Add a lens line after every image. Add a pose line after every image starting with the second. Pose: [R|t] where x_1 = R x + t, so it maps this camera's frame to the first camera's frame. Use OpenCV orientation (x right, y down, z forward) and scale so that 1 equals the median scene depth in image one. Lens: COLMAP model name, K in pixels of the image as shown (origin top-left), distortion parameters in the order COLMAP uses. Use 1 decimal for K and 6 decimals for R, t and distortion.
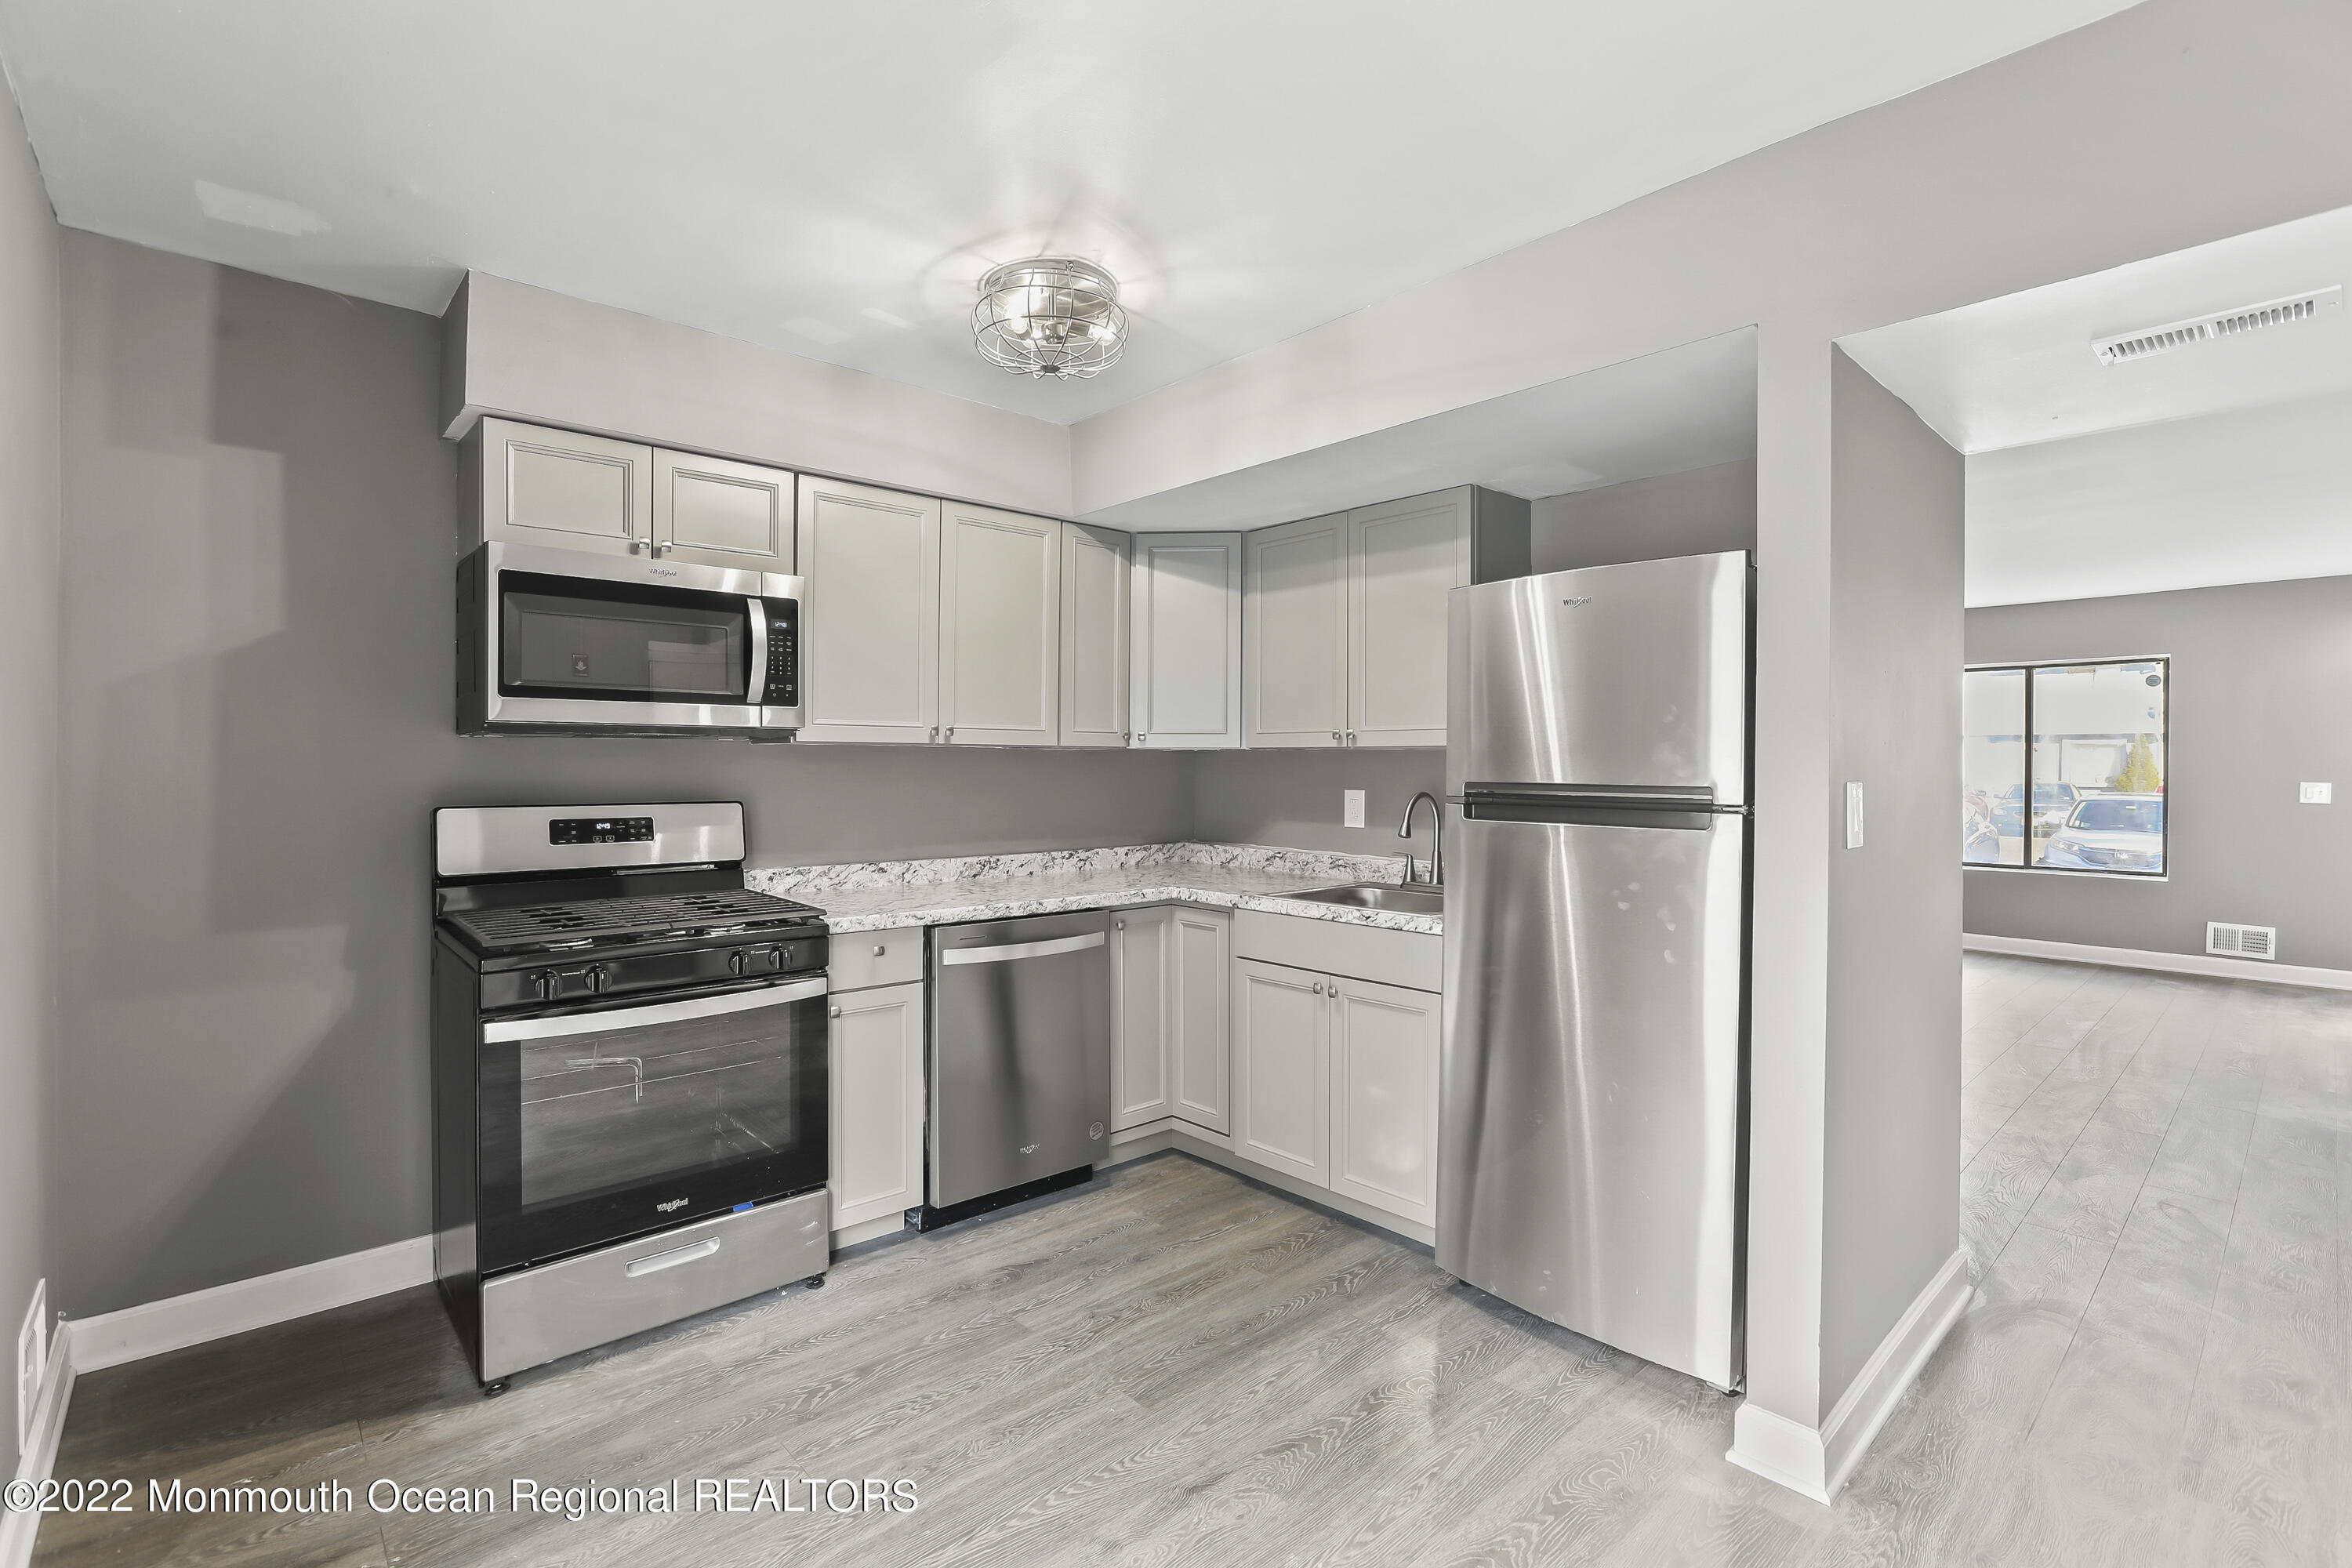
lens RADIAL K [[1077.8, 0, 1170.3], [0, 1077.8, 786.3], [0, 0, 1]] dist [-0.029601, 0.018552]
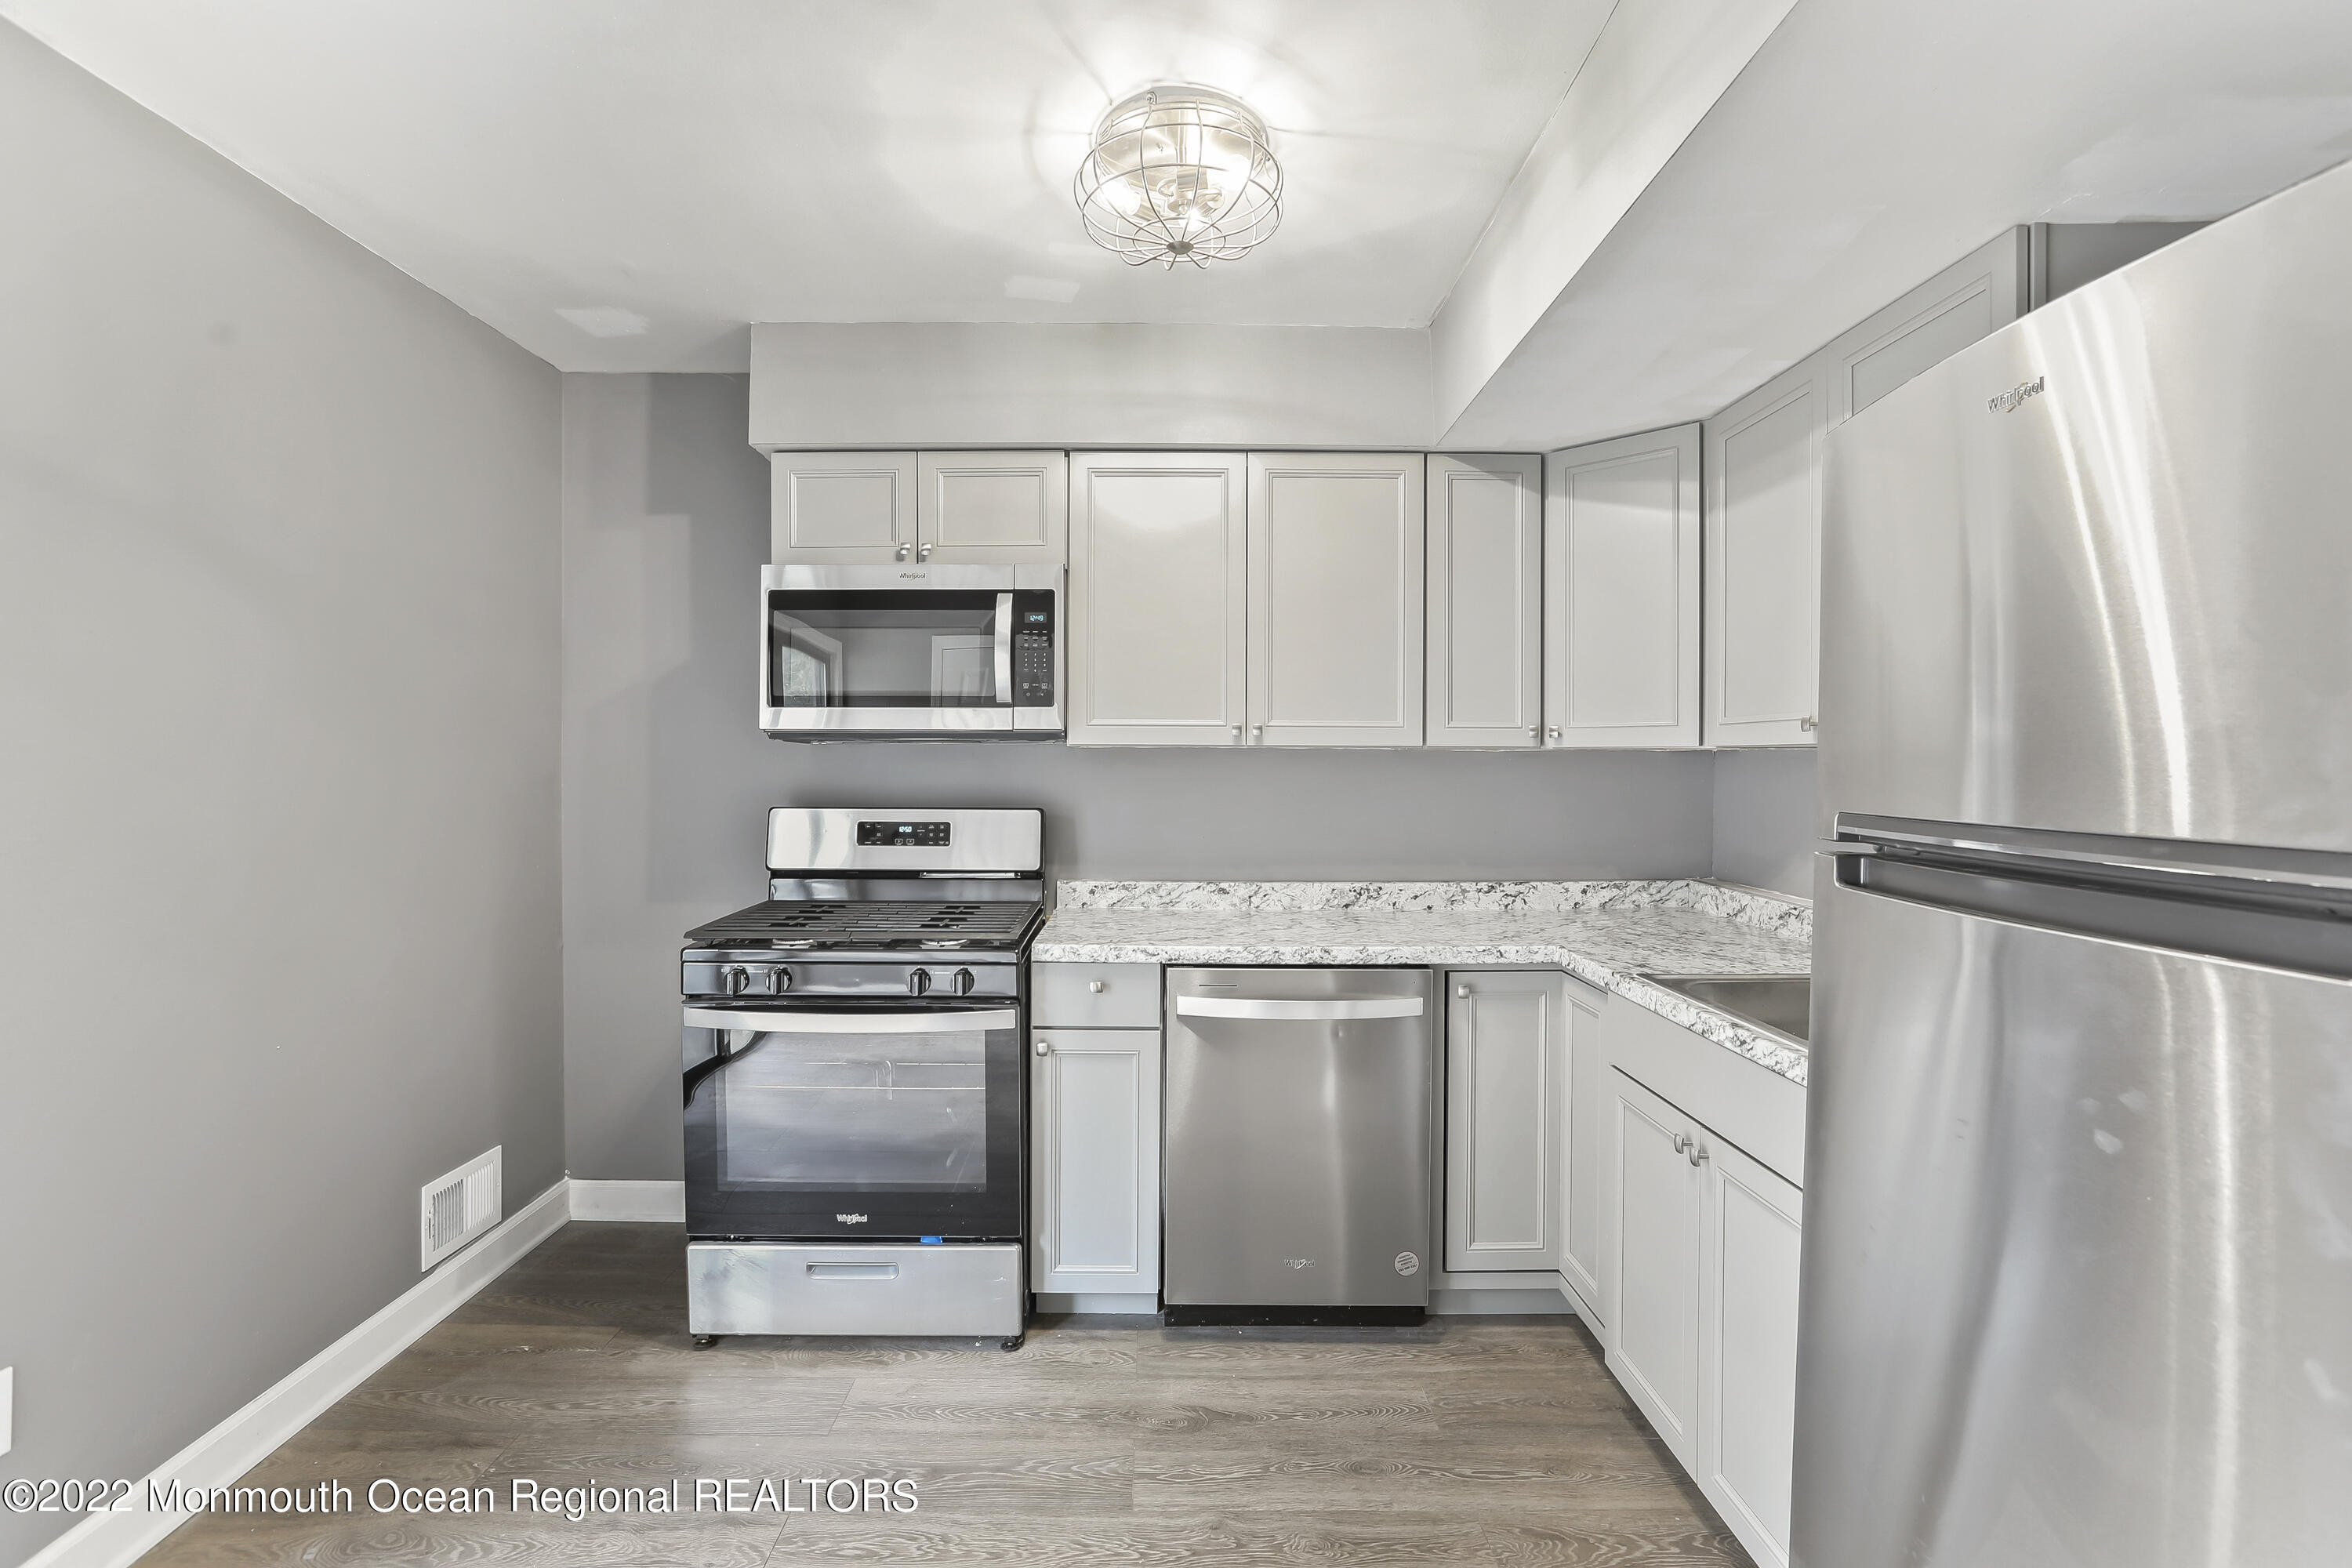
lens RADIAL K [[1077.8, 0, 1165.9], [0, 1077.8, 783.4], [0, 0, 1]] dist [-0.029601, 0.018552]
pose [[0.746757, 0.011630, -0.664995, 0.328411], [-0.013953, 0.999901, 0.001819, -0.011907], [0.664951, 0.007921, 0.746845, 0.370313]]
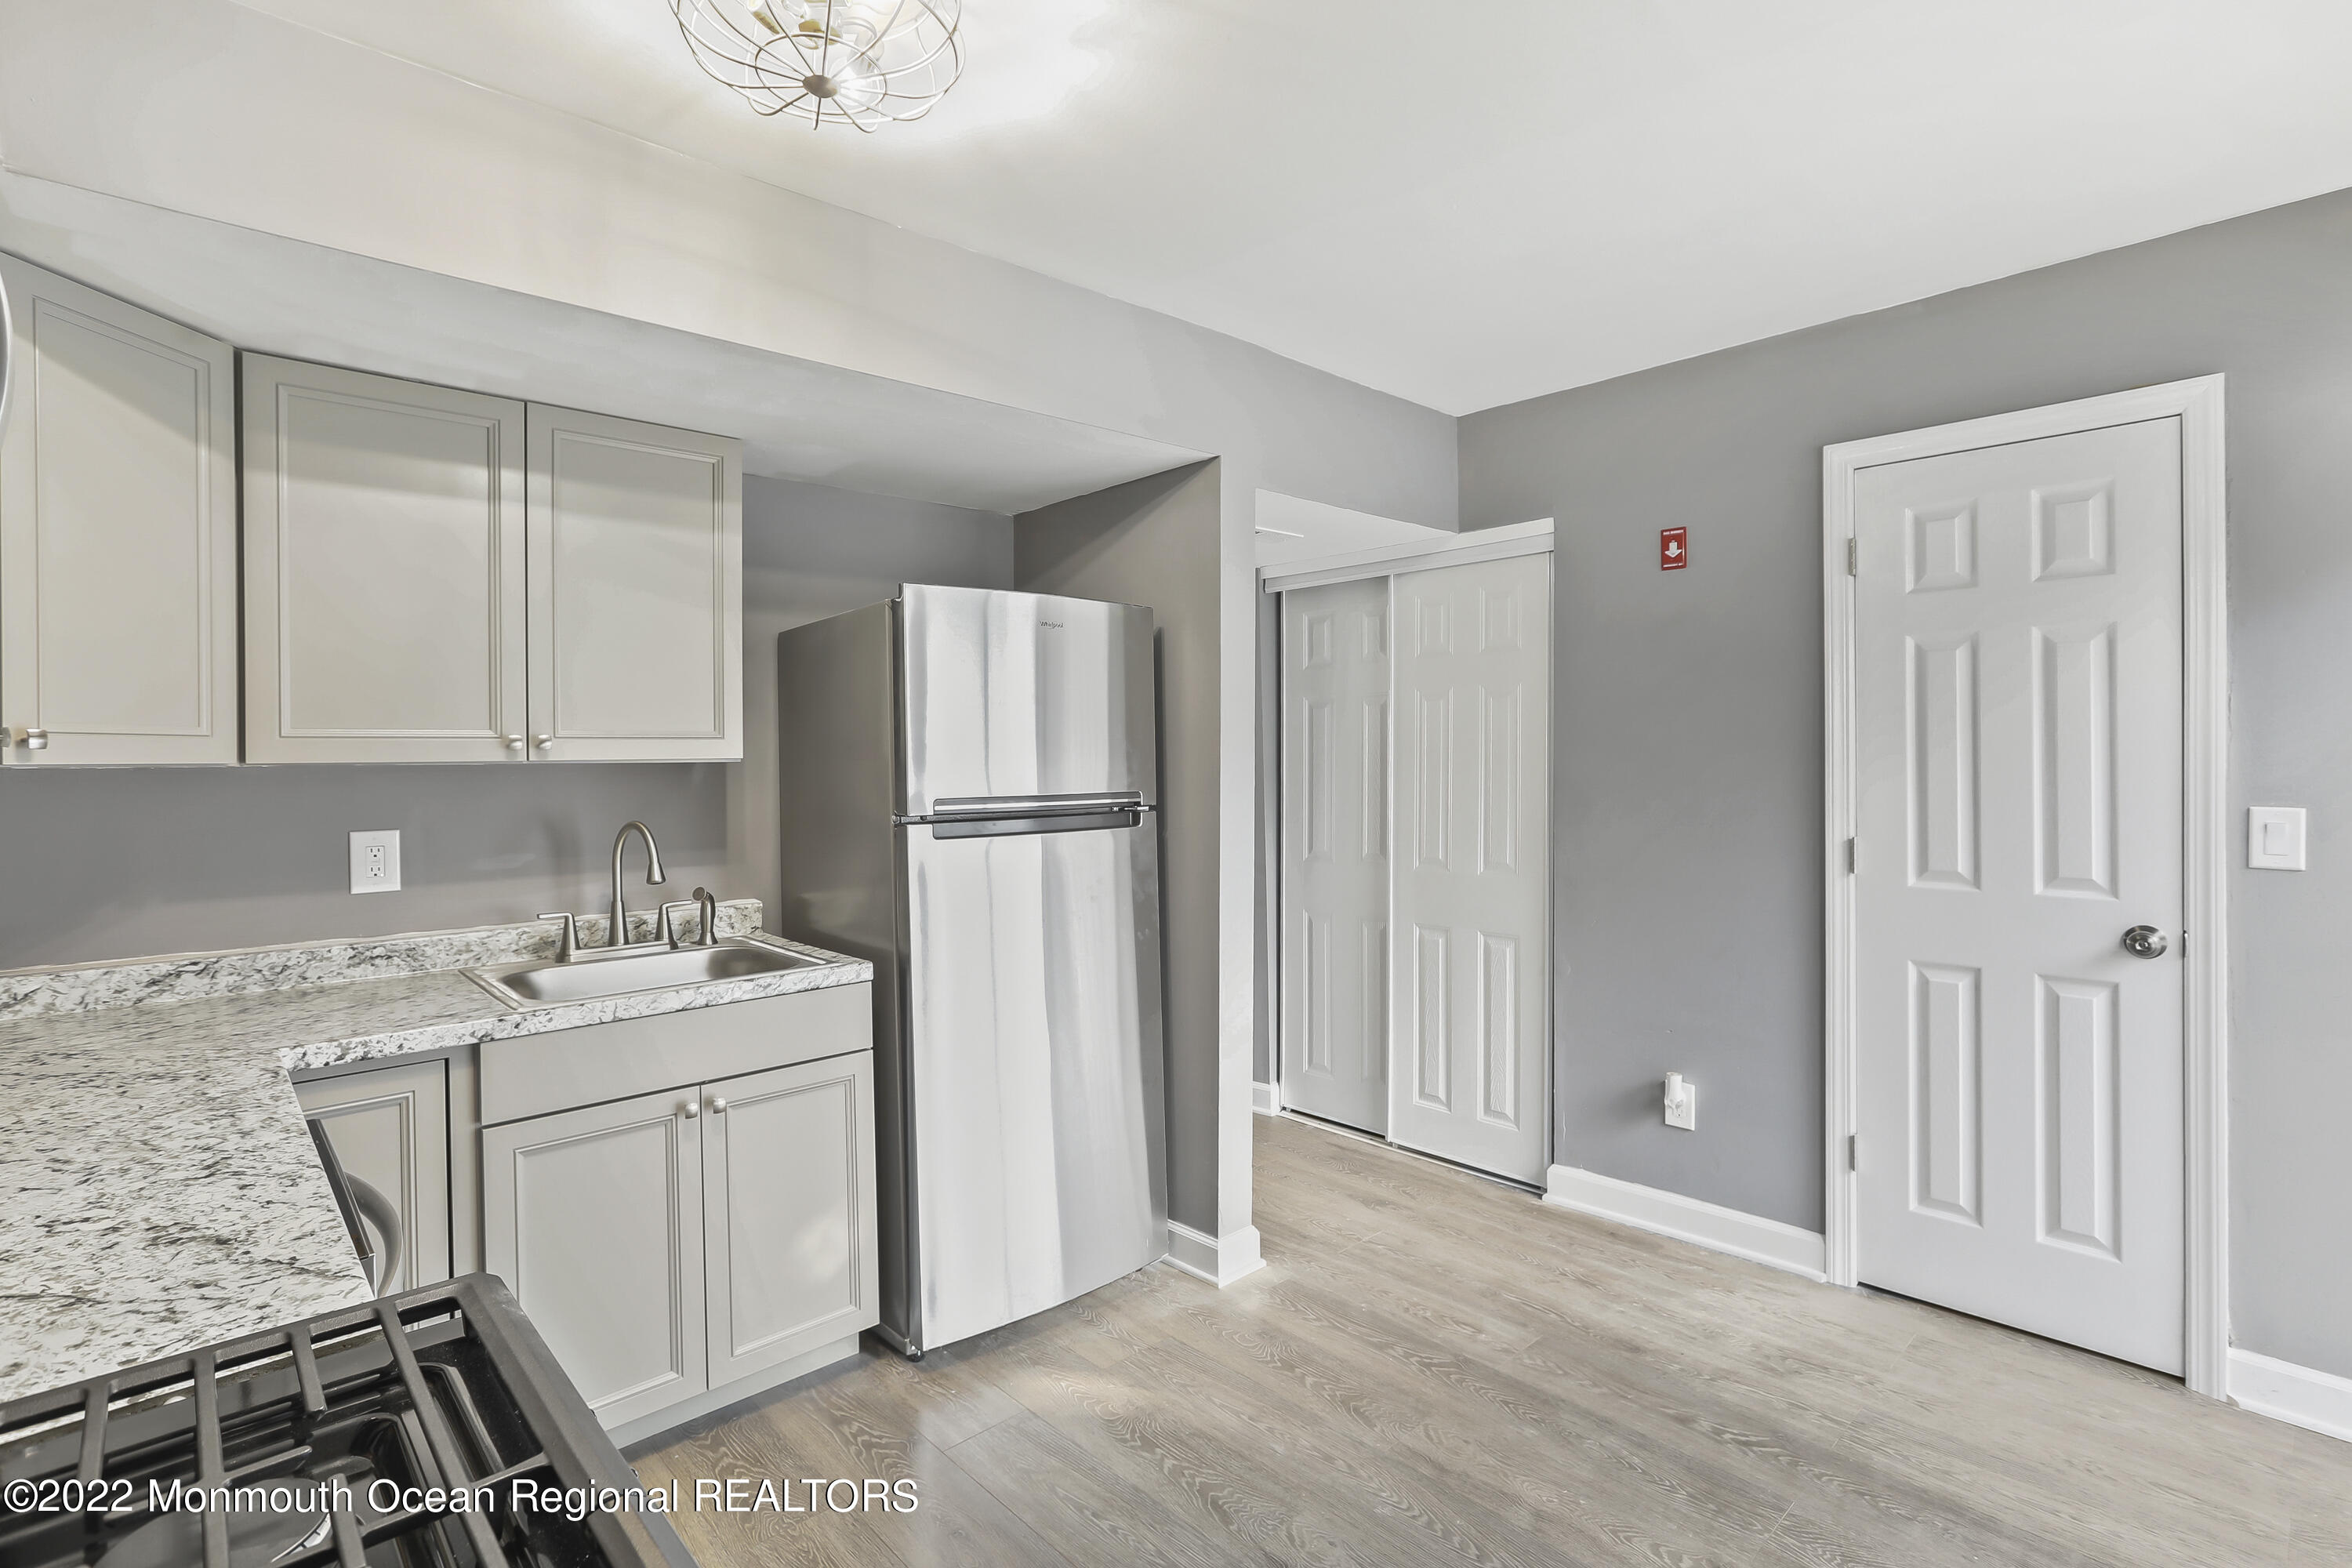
lens RADIAL K [[1077.8, 0, 1194.1], [0, 1077.8, 768.7], [0, 0, 1]] dist [-0.029601, 0.018552]
pose [[-0.007381, -0.007514, 0.999945, -0.565866], [0.039014, 0.999208, 0.007796, -0.024082], [-0.999211, 0.039069, -0.007082, 0.693863]]
